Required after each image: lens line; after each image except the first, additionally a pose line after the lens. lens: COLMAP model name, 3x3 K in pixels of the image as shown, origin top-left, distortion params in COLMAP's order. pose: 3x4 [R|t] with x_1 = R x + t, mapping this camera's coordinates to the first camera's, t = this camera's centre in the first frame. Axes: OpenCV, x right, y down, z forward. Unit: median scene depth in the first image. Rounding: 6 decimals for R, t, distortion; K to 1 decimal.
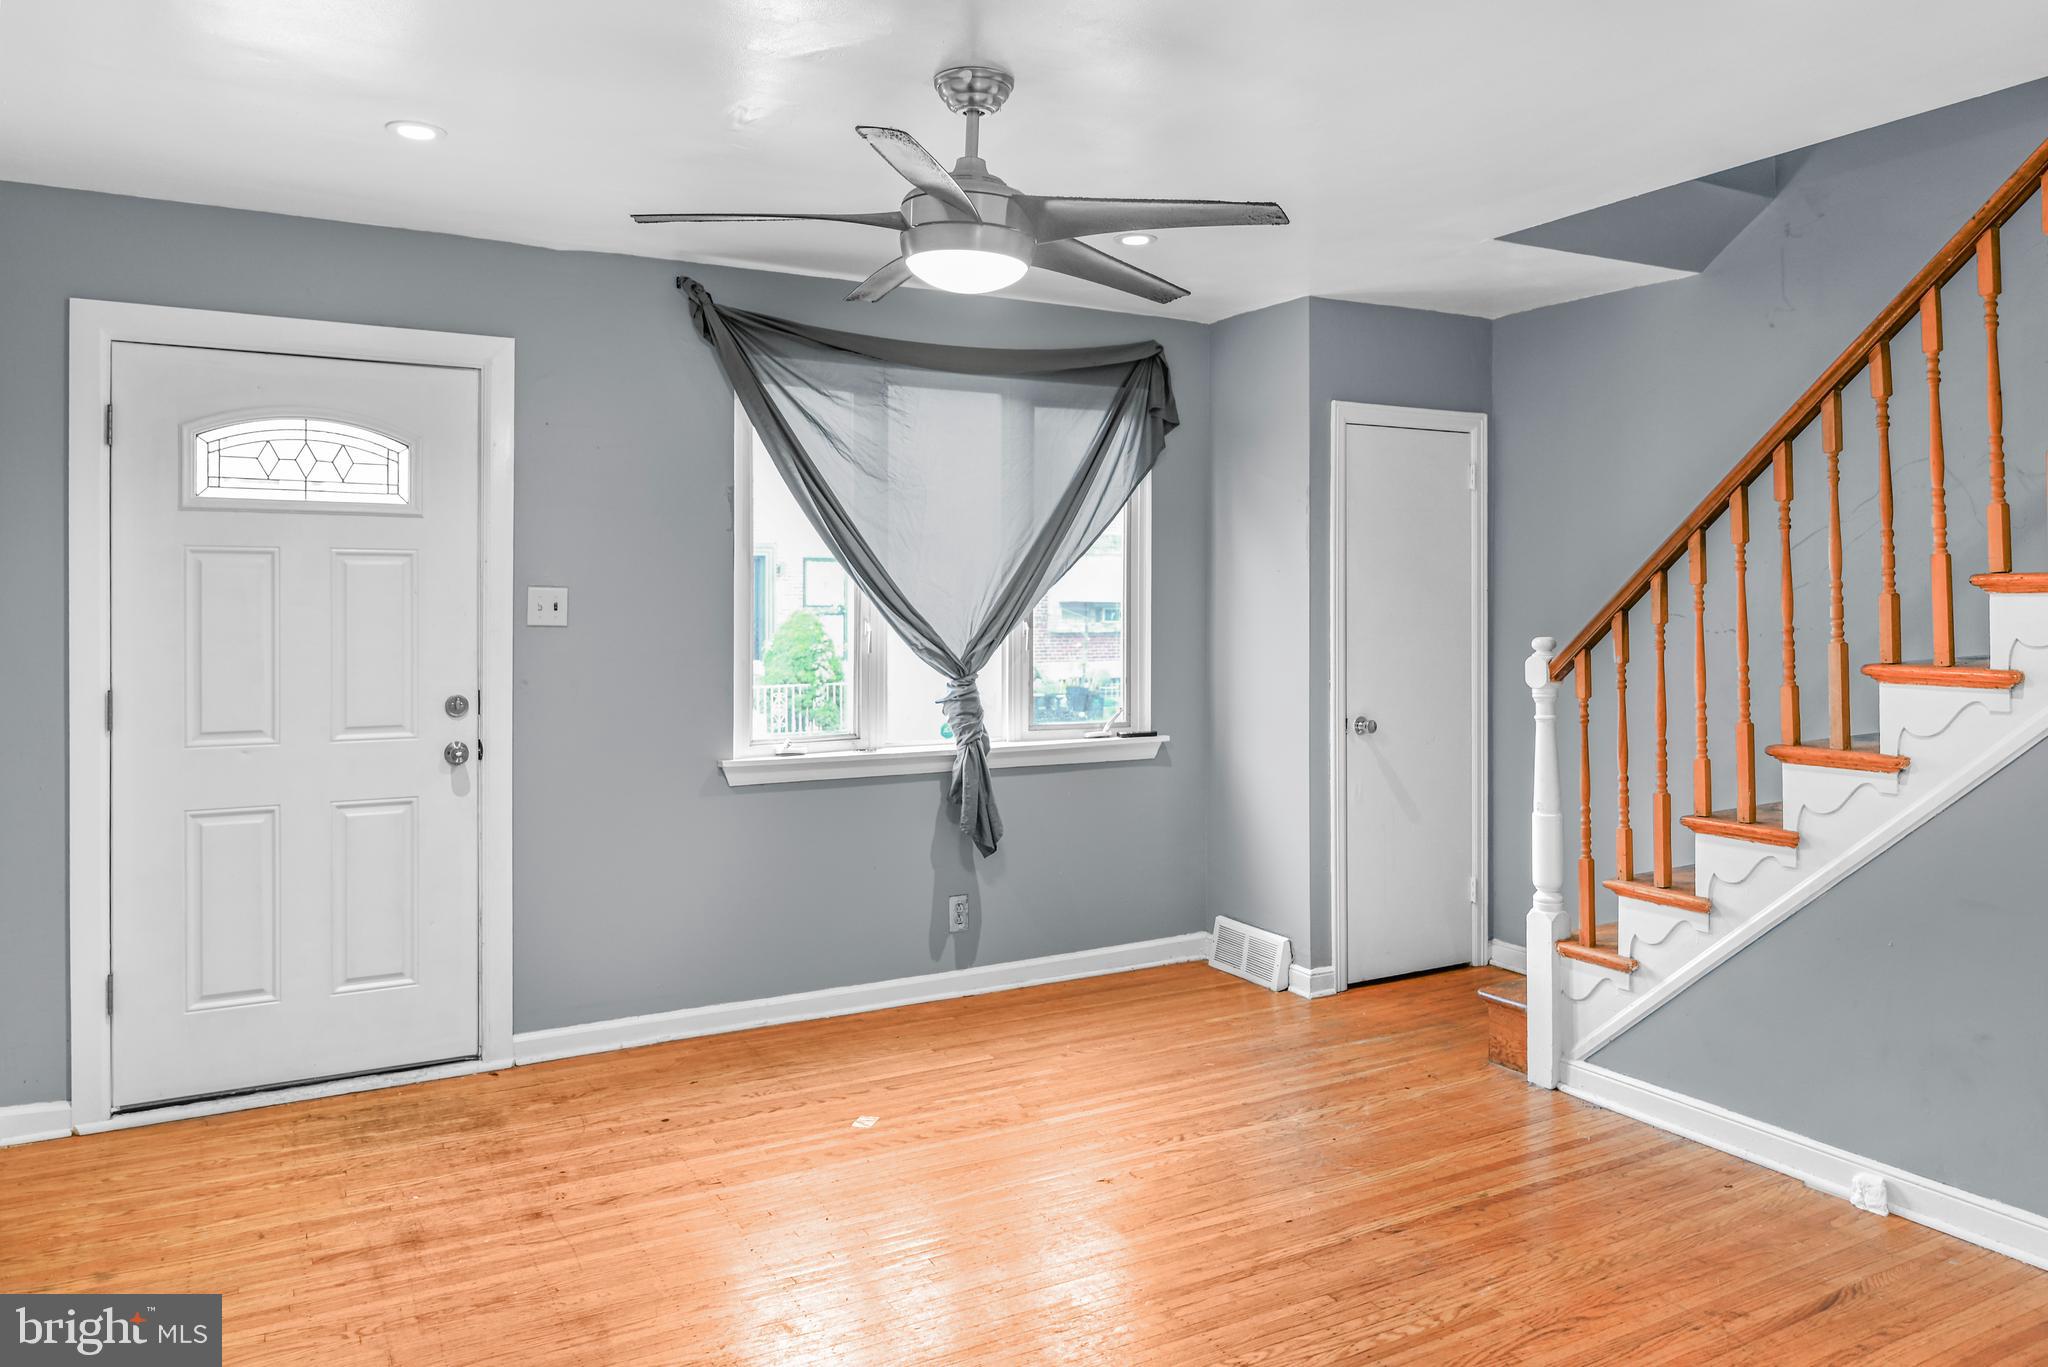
lens RADIAL K [[1445.5, 0, 1036.0], [0, 1445.5, 597.6], [0, 0, 1]] dist [-0.007961, -0.003264]
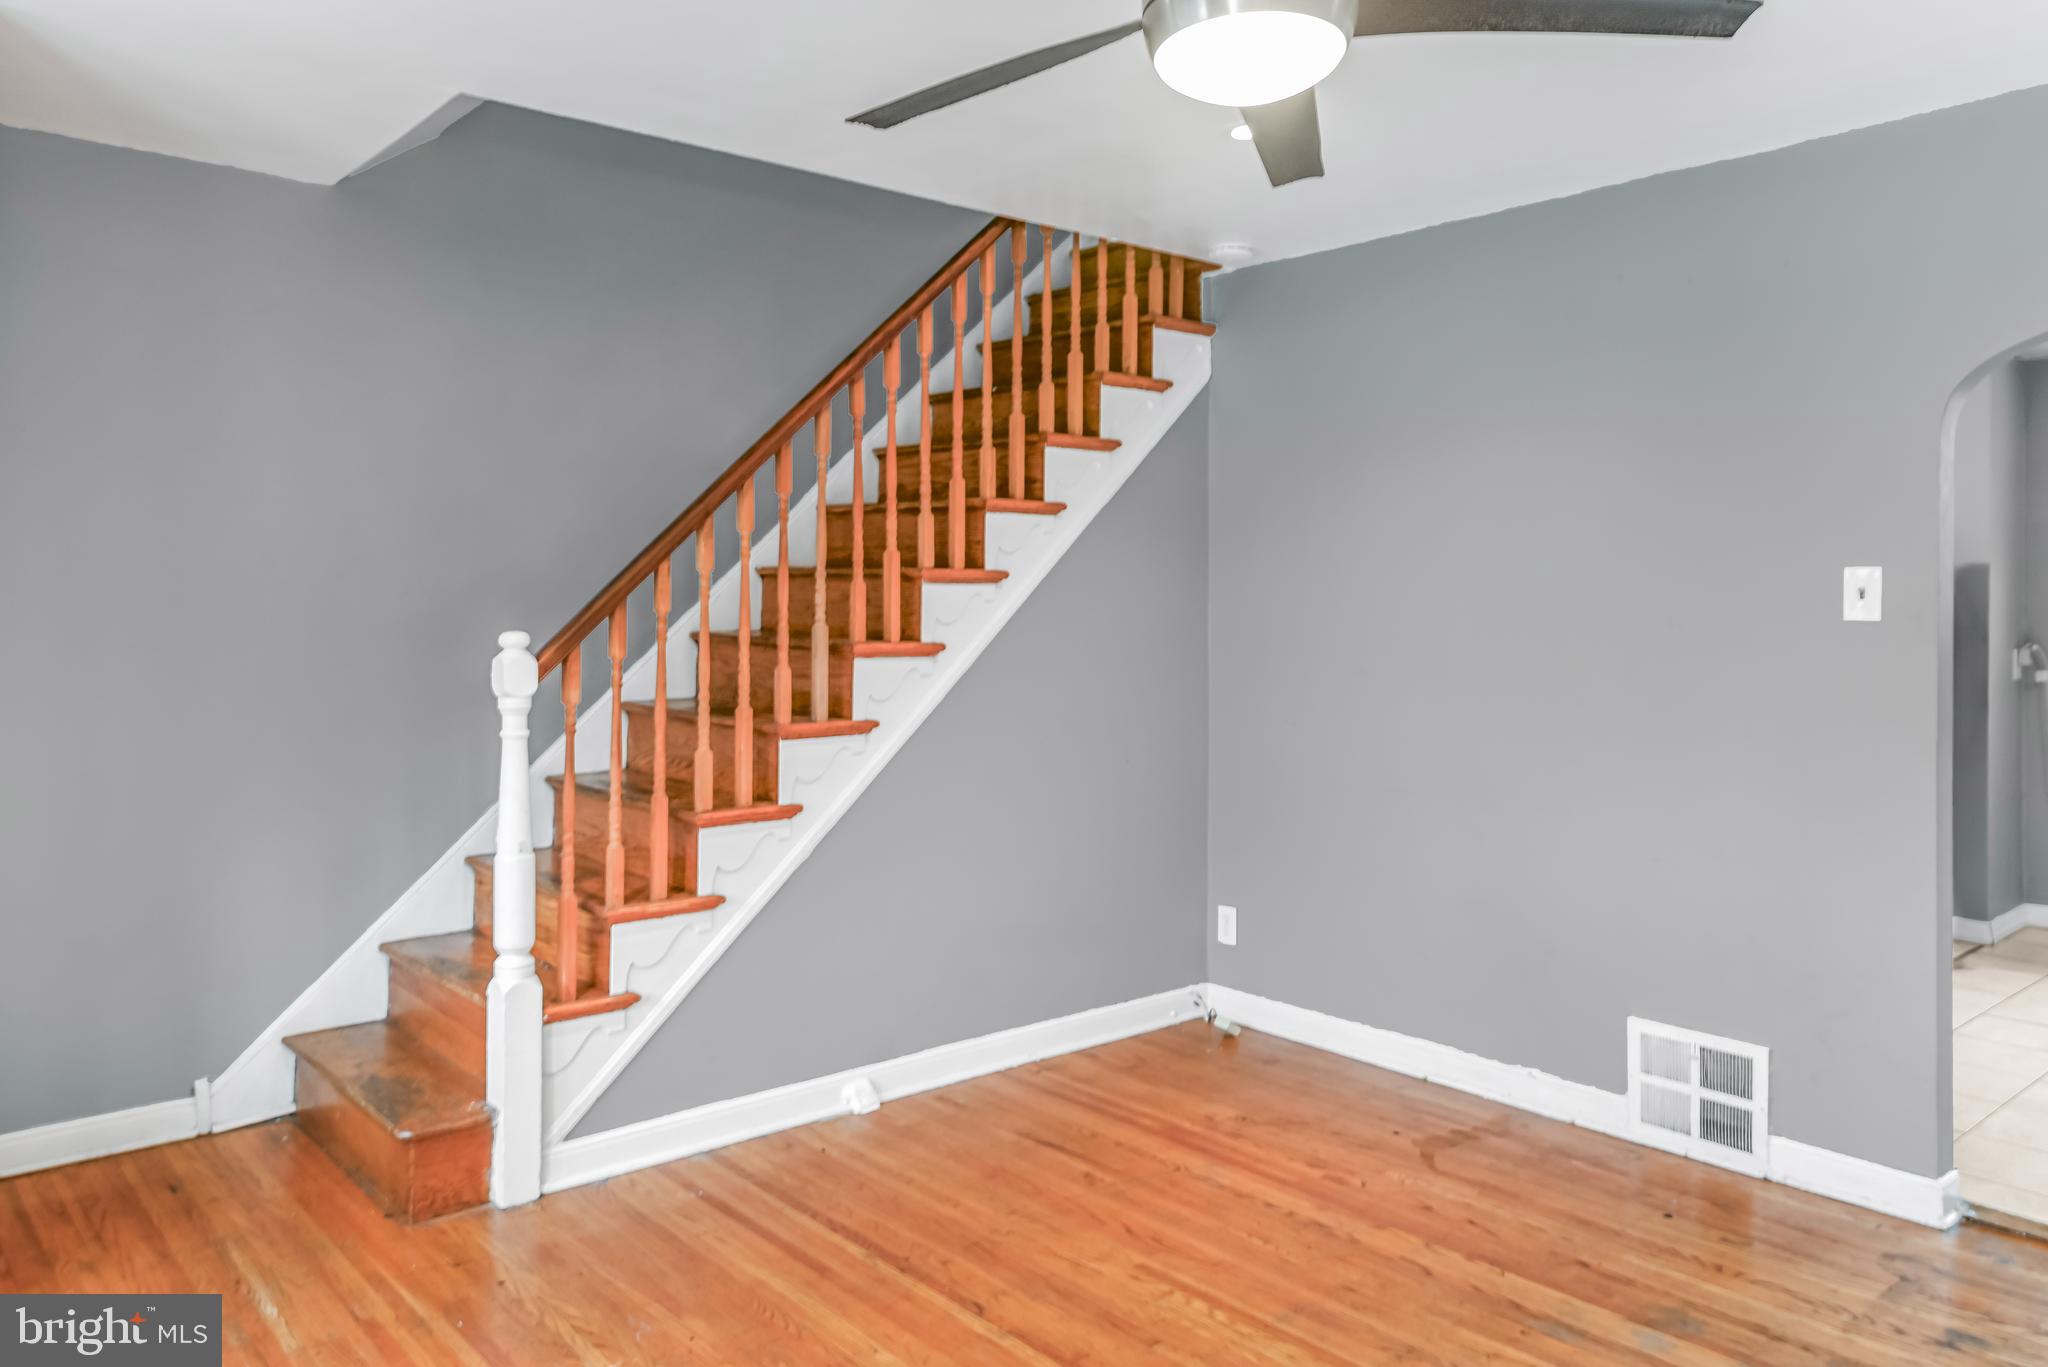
lens RADIAL K [[1445.5, 0, 1036.0], [0, 1445.5, 597.6], [0, 0, 1]] dist [-0.007961, -0.003264]
pose [[-0.209422, -0.001158, 0.977825, -0.549004], [-0.006989, 0.999976, -0.000313, 0.008820], [-0.977800, -0.006899, -0.209424, 1.030520]]
